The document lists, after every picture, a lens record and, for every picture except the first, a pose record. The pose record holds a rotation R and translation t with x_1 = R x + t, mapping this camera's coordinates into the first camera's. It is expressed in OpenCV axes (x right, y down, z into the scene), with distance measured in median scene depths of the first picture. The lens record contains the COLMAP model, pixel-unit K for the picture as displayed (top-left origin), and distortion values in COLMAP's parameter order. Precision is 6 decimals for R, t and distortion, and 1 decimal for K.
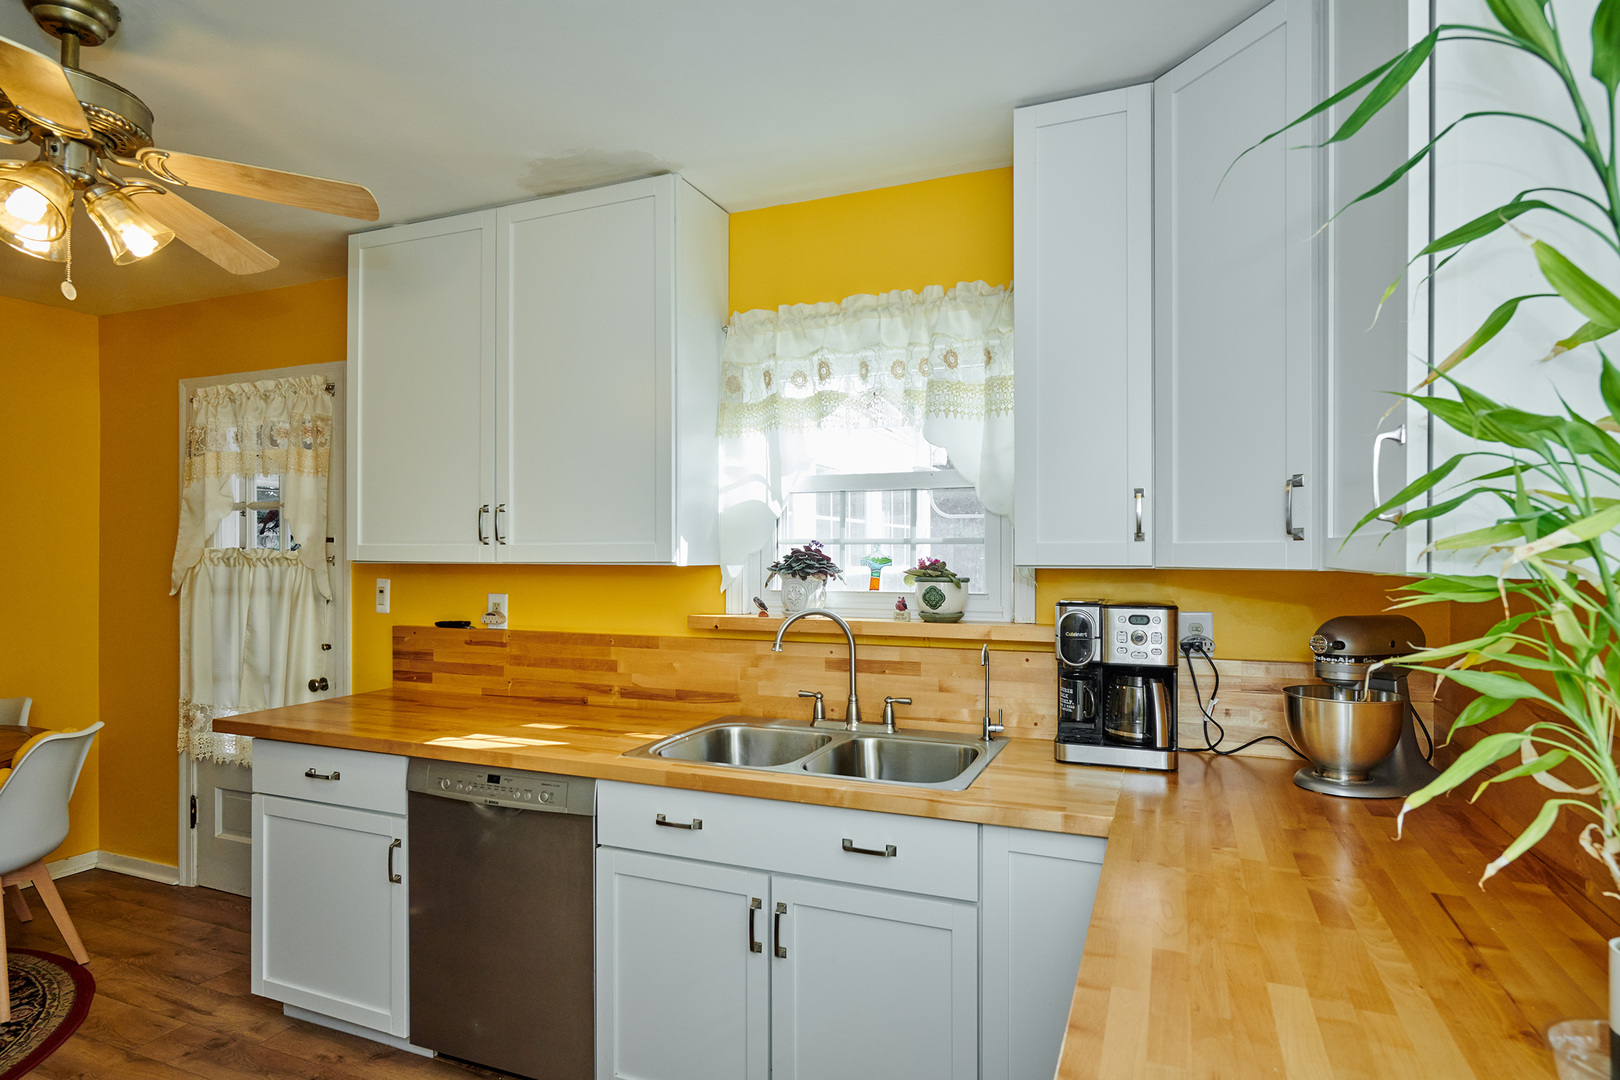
lens RADIAL K [[900.7, 0, 814.7], [0, 900.7, 550.3], [0, 0, 1]] dist [-0.003455, 0.000611]
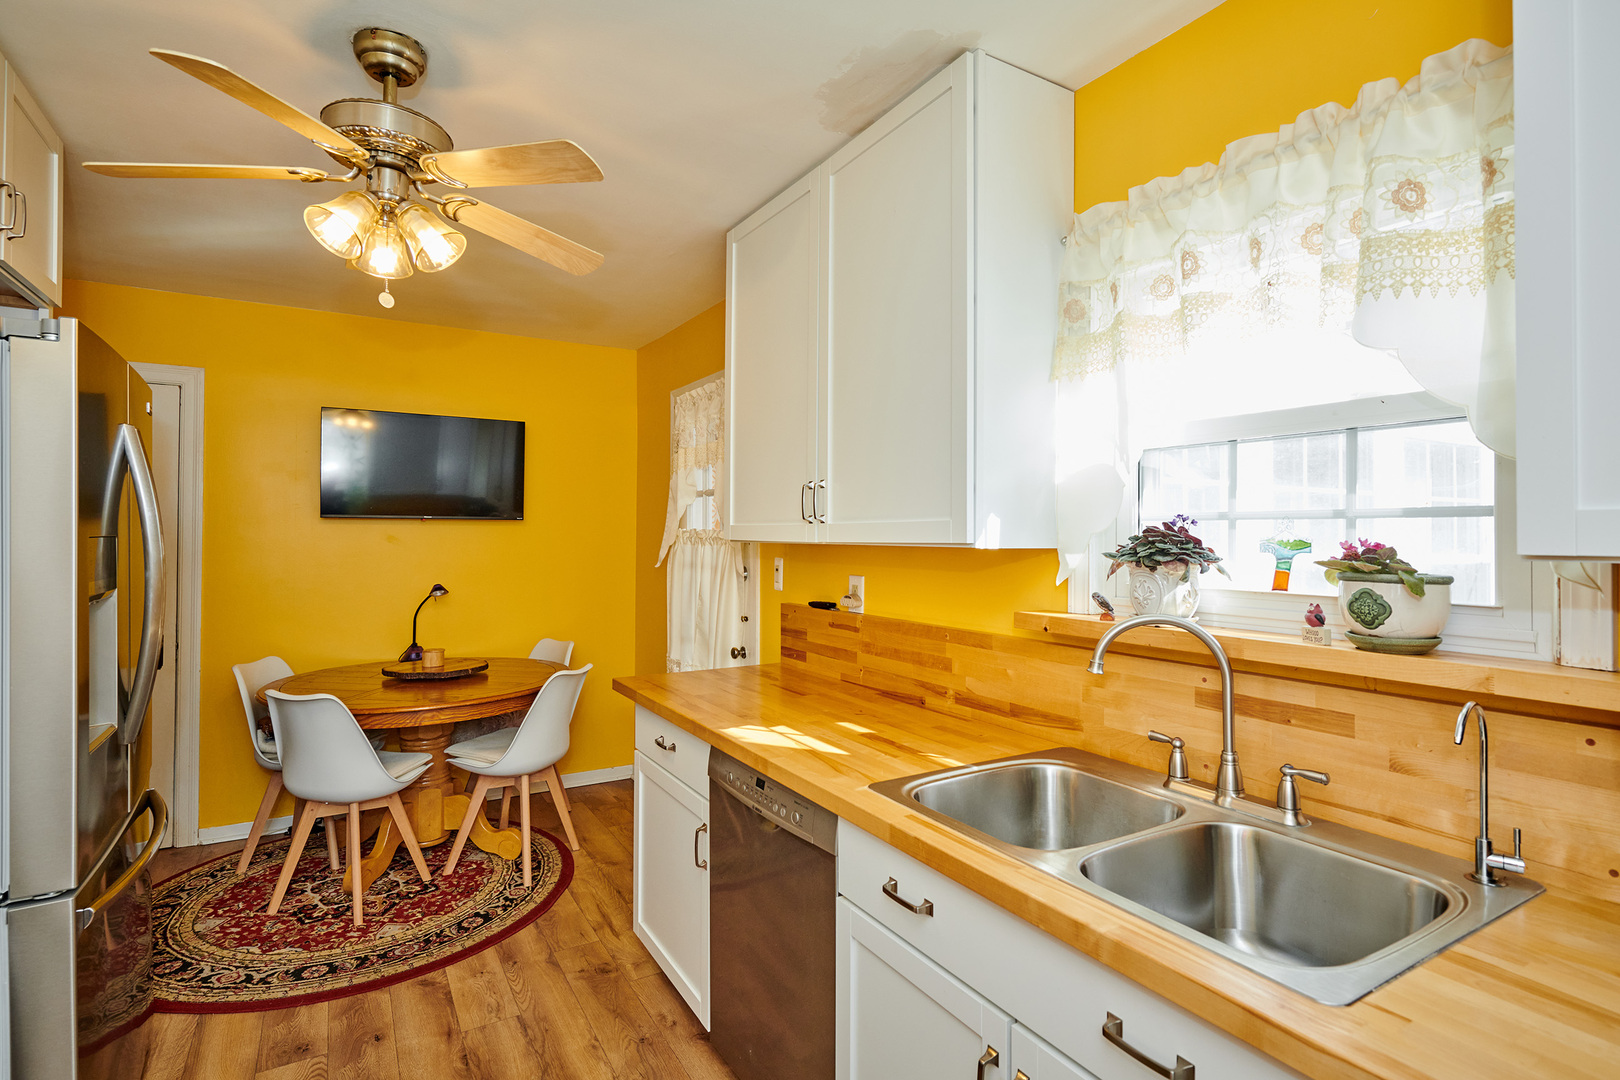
lens RADIAL K [[808.2, 0, 803.3], [0, 808.2, 524.7], [0, 0, 1]] dist [-0.002064, 0.000564]
pose [[0.799224, -0.004648, -0.601015, 0.143229], [-0.003105, 0.999925, -0.011861, 0.005369], [0.601025, 0.011346, 0.799150, 0.337764]]
